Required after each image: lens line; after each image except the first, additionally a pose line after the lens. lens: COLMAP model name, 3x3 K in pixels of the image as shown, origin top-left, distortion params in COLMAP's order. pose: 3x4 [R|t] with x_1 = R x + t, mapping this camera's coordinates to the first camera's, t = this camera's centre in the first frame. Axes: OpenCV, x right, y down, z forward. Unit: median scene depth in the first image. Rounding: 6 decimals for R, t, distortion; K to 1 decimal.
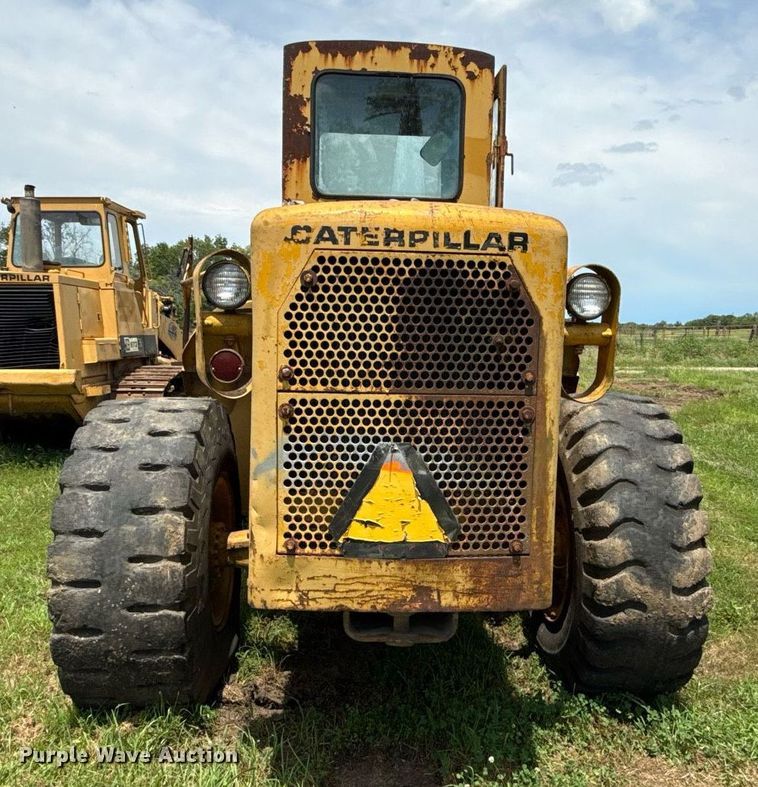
lens RADIAL K [[743.7, 0, 414.0], [0, 743.7, 413.9], [0, 0, 1]] dist [0.006188, -0.020421]
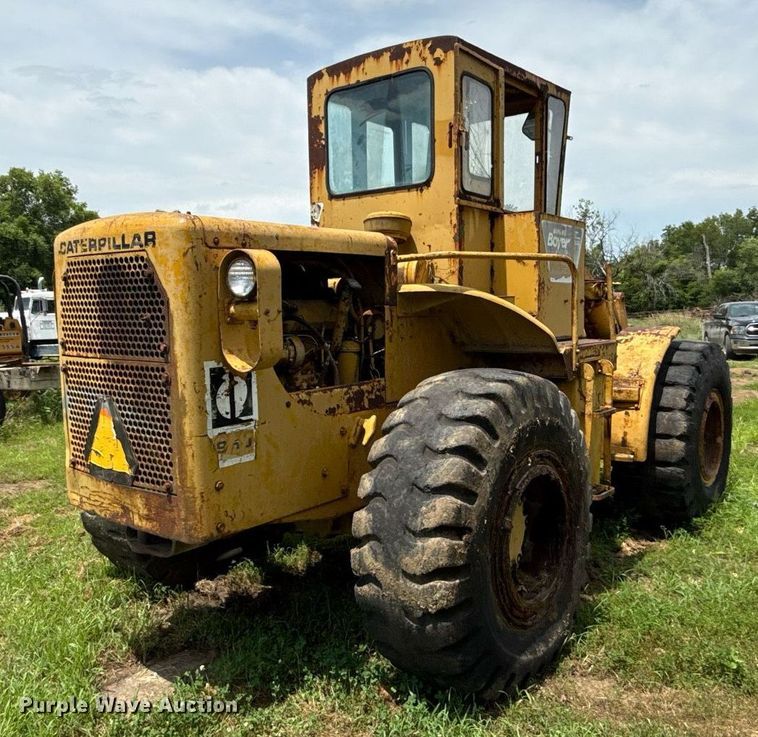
lens RADIAL K [[716.3, 0, 369.8], [0, 716.3, 383.5], [0, 0, 1]] dist [0.006188, -0.020421]
pose [[0.732411, 0.046212, -0.679293, 1.131379], [-0.052562, 0.998554, 0.011259, -0.020530], [0.678831, 0.027458, 0.733781, 0.344696]]
